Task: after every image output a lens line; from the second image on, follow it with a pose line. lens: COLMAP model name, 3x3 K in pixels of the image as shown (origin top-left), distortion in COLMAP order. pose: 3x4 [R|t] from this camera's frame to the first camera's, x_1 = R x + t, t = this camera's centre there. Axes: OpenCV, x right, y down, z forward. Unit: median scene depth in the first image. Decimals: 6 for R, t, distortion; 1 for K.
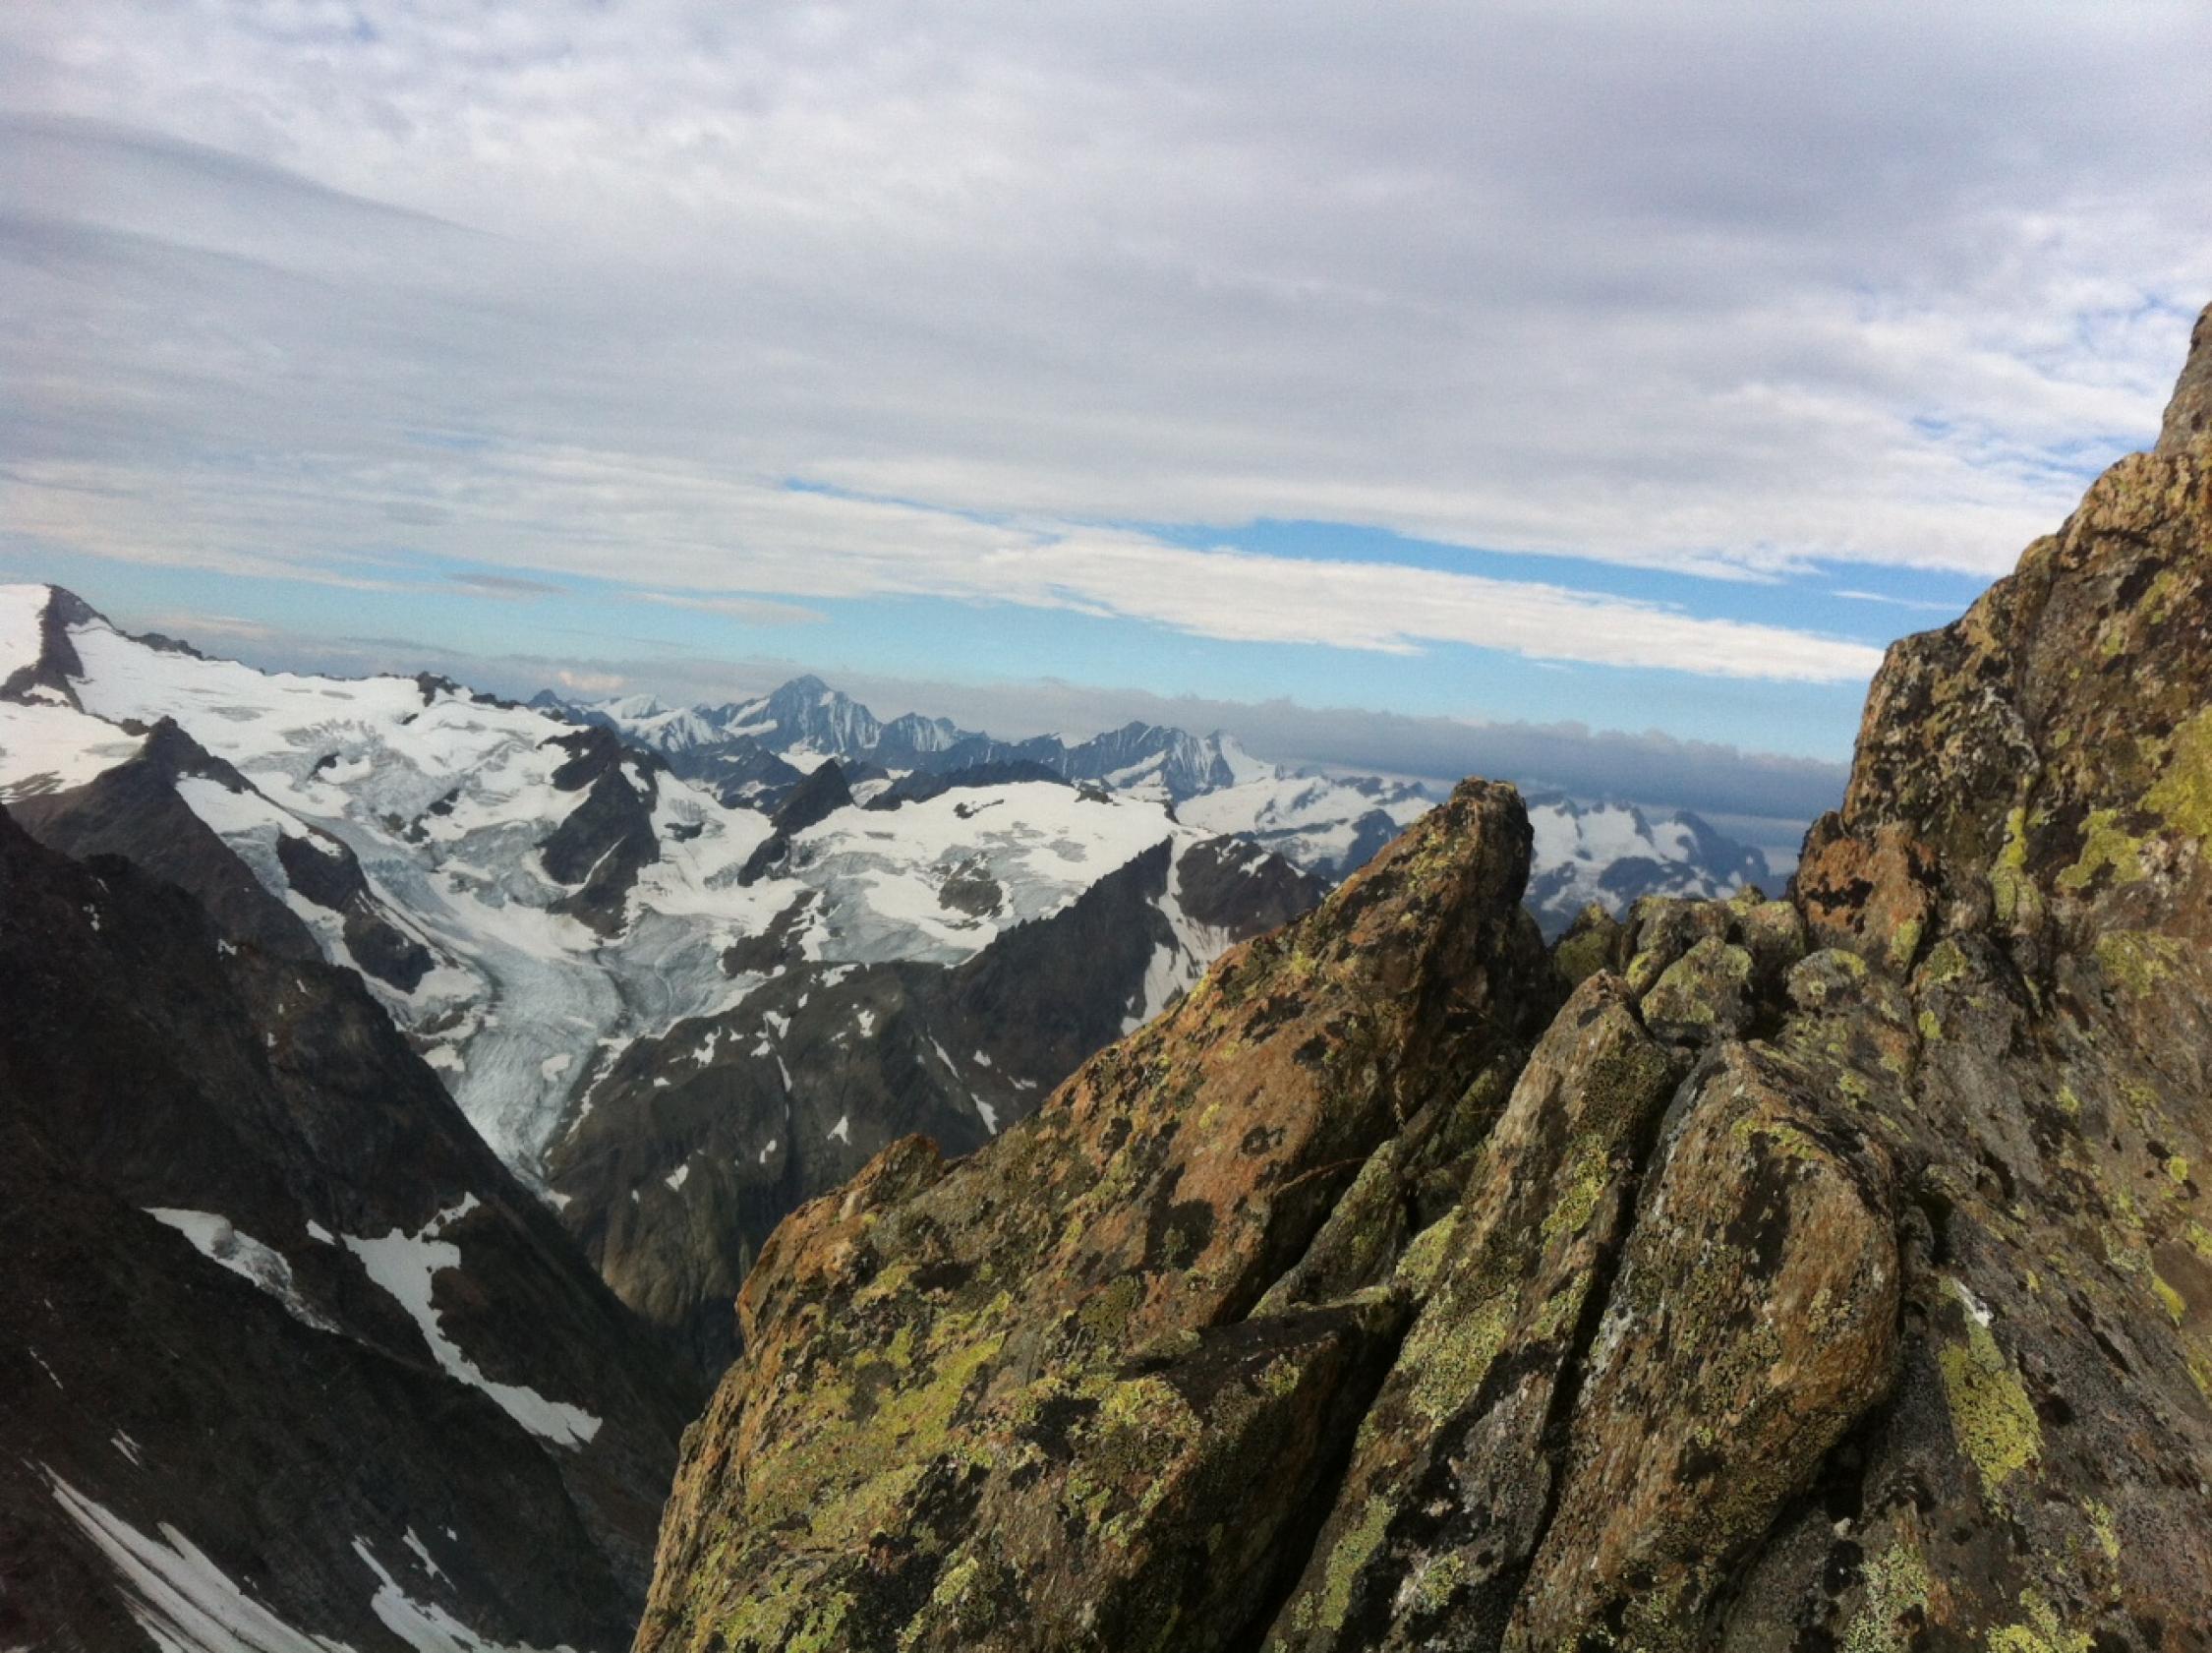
lens RADIAL K [[1893.1, 0, 1106.0], [0, 1893.1, 826.5], [0, 0, 1]] dist [0.067371, -0.260058]
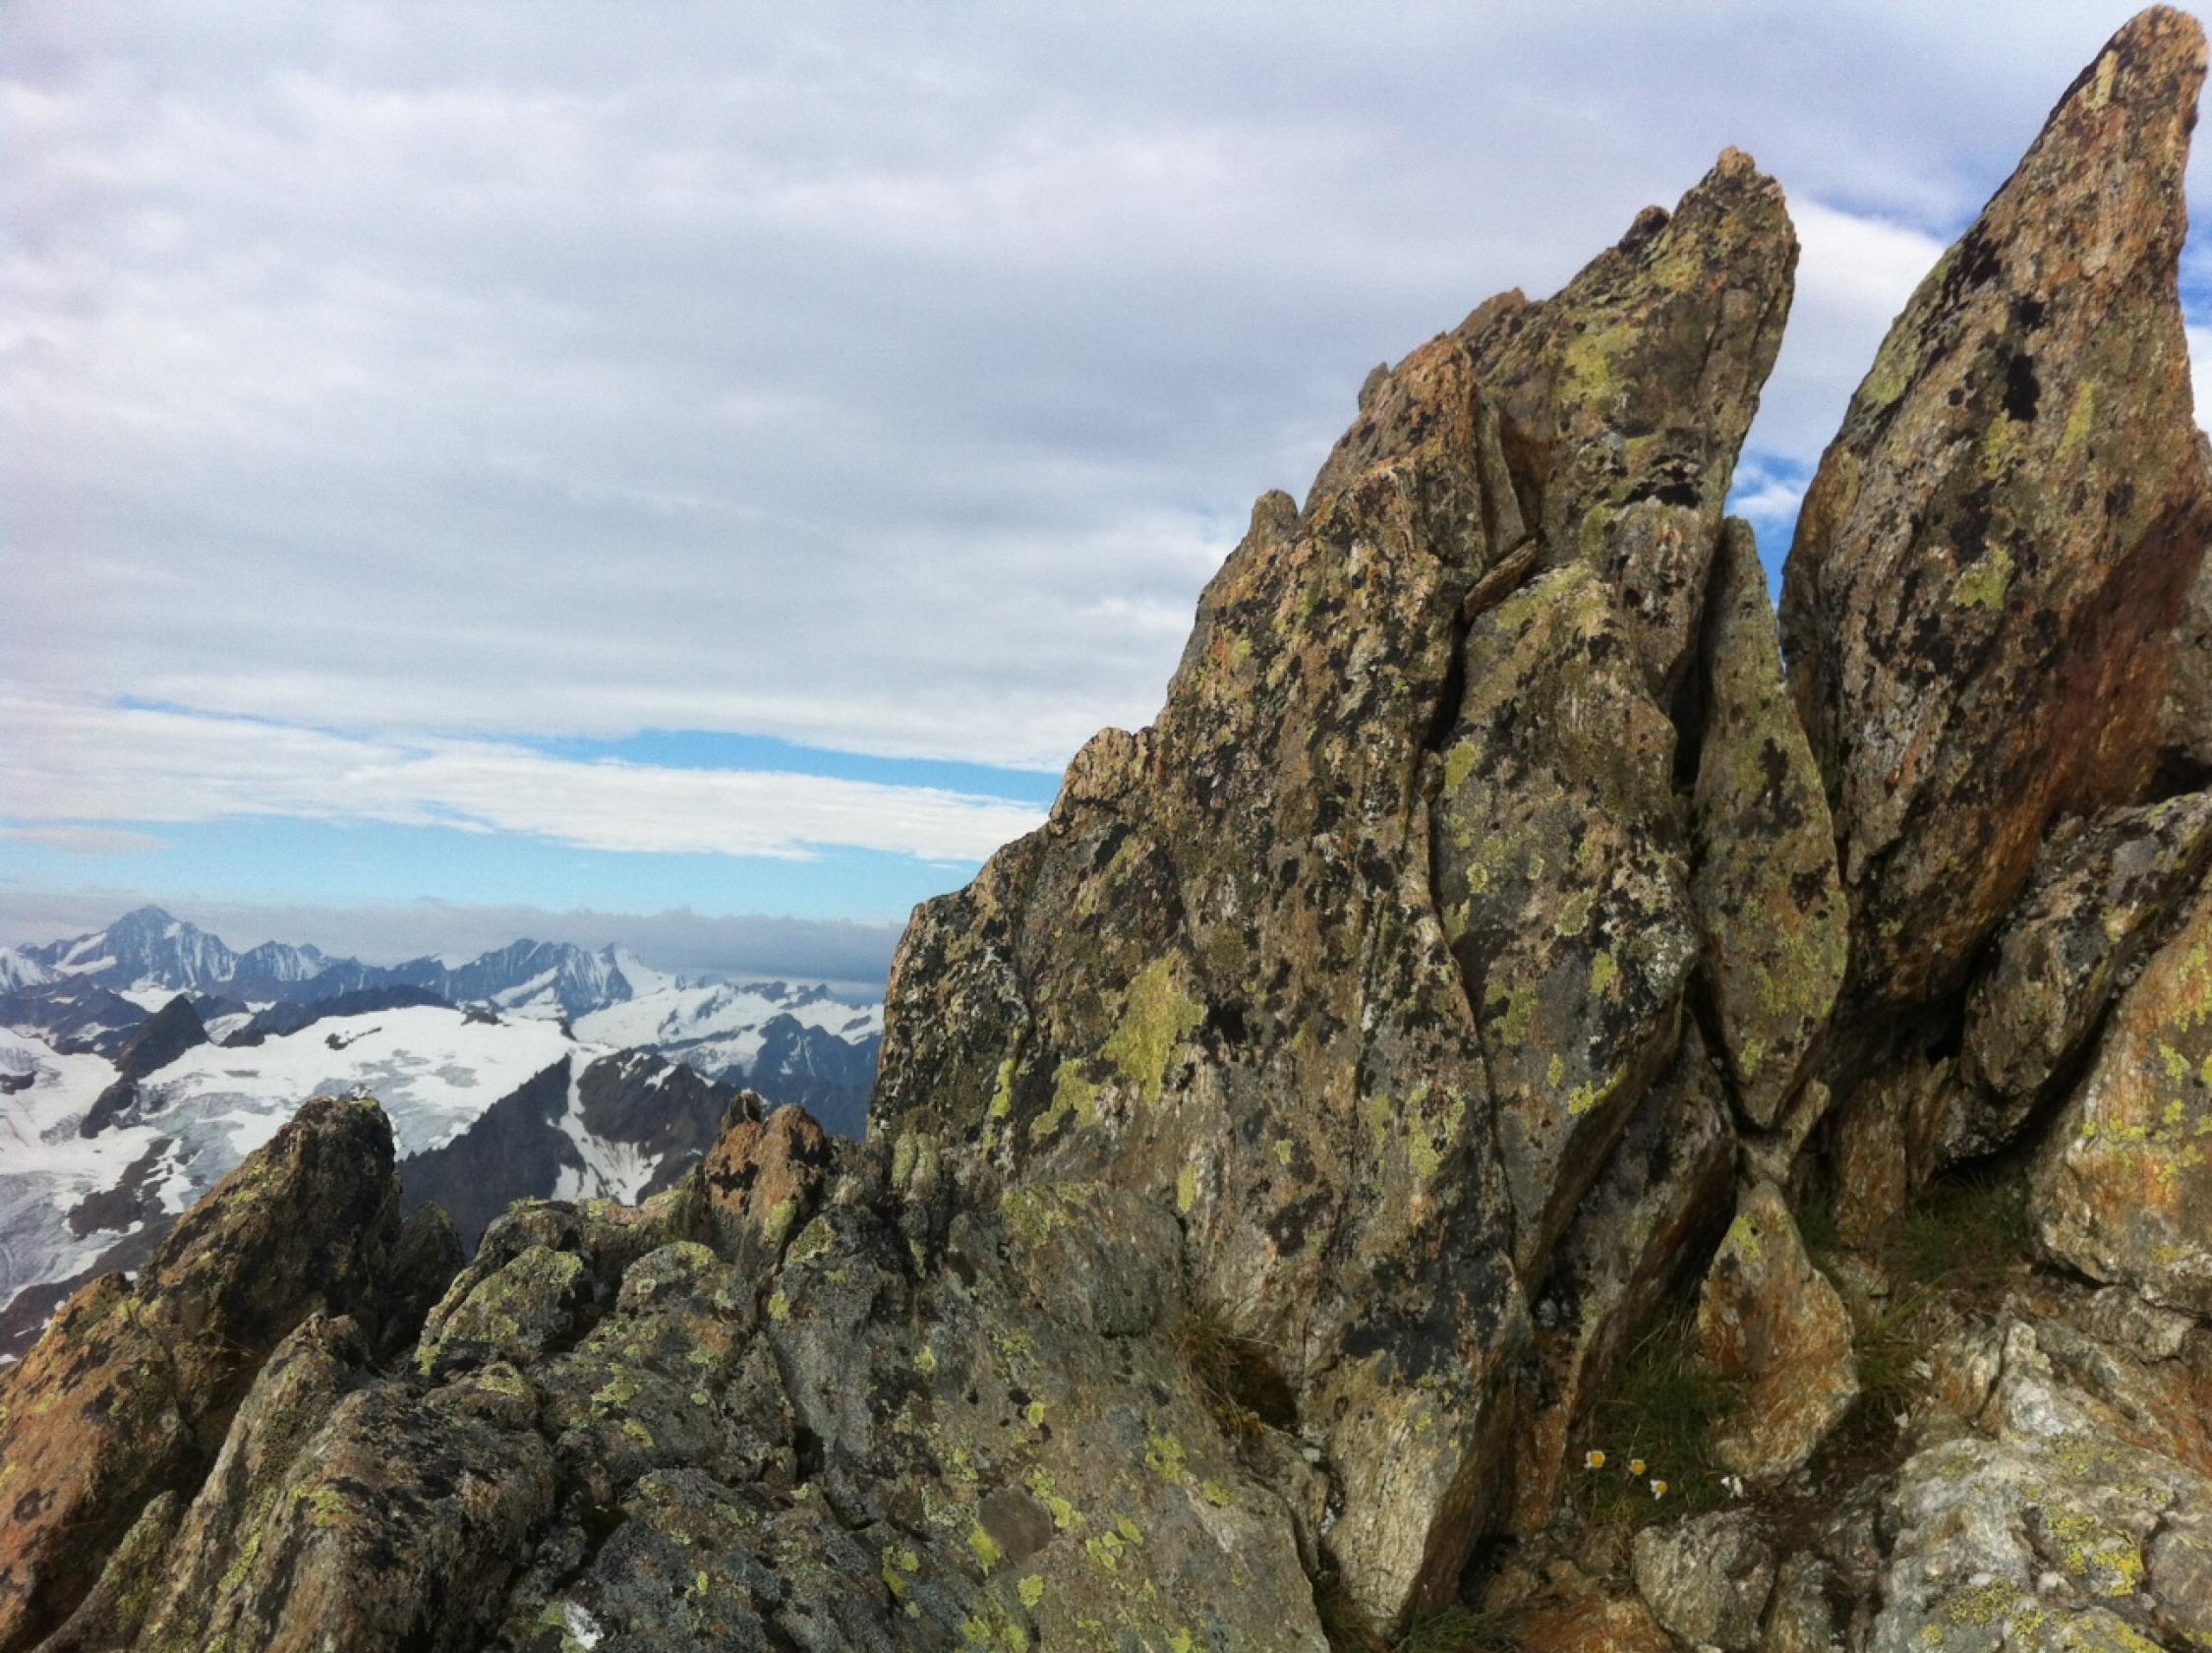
lens RADIAL K [[1882.2, 0, 1106.5], [0, 1882.2, 923.1], [0, 0, 1]] dist [-0.060869, -0.015620]
pose [[0.949969, -0.042102, 0.309493, 0.201540], [0.059515, 0.997119, -0.047034, -0.033061], [-0.306621, 0.063100, 0.949738, -0.042486]]
